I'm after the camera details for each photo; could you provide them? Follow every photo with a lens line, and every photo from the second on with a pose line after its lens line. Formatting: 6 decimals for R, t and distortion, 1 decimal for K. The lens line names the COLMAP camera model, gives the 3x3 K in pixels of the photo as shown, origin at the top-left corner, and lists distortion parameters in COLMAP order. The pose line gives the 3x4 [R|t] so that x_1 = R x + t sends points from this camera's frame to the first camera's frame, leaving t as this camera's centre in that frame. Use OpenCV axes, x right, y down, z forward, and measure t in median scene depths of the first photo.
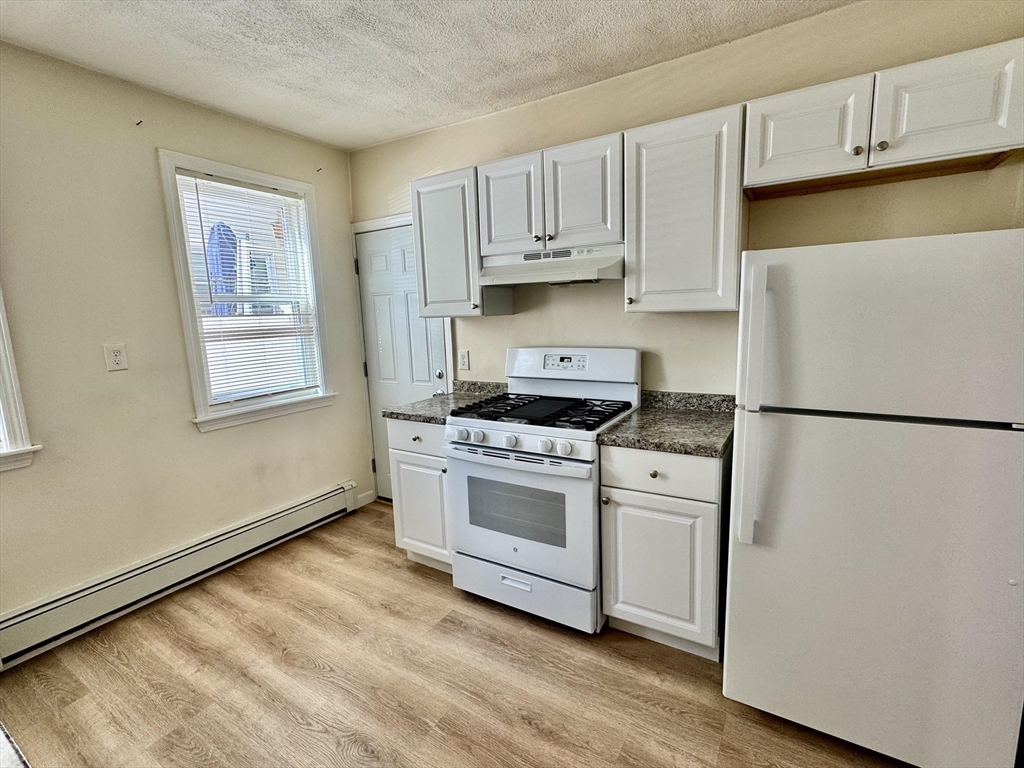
lens RADIAL K [[469.7, 0, 510.8], [0, 469.7, 383.2], [0, 0, 1]] dist [-0.003171, 0.000108]
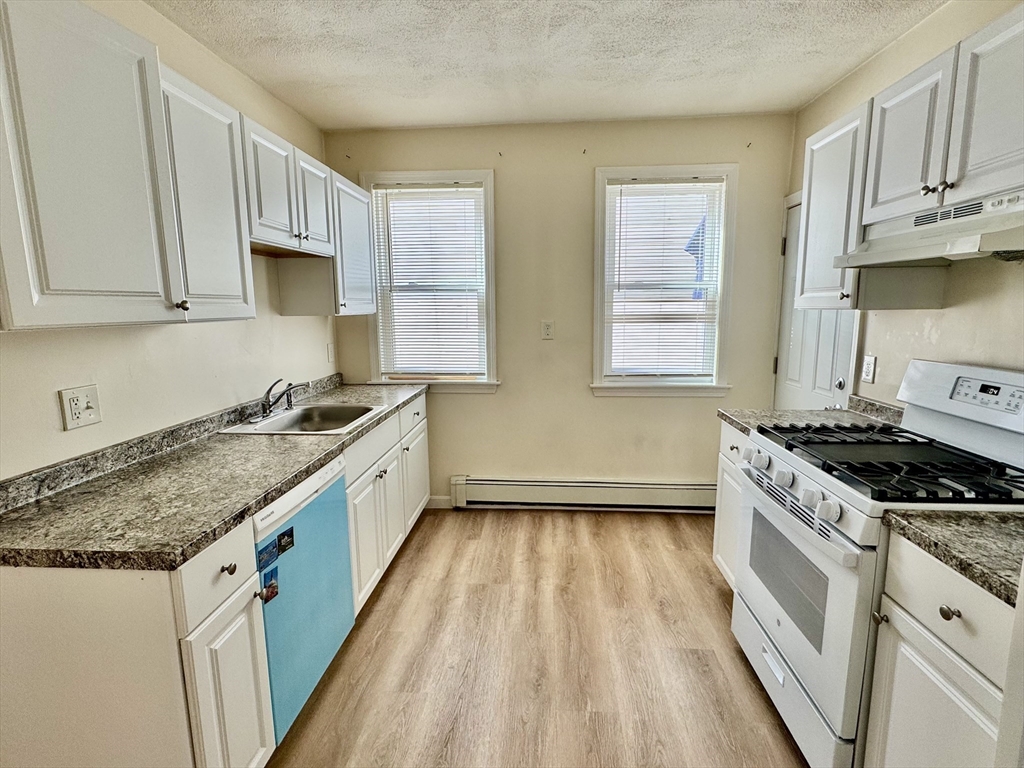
lens RADIAL K [[493.8, 0, 511.5], [0, 493.8, 384.4], [0, 0, 1]] dist [-0.002583, 0.000034]
pose [[0.464825, 0.167111, -0.869490, 0.398944], [-0.139693, 0.983569, 0.114358, -0.046978], [0.874314, 0.068305, 0.480531, 0.201581]]
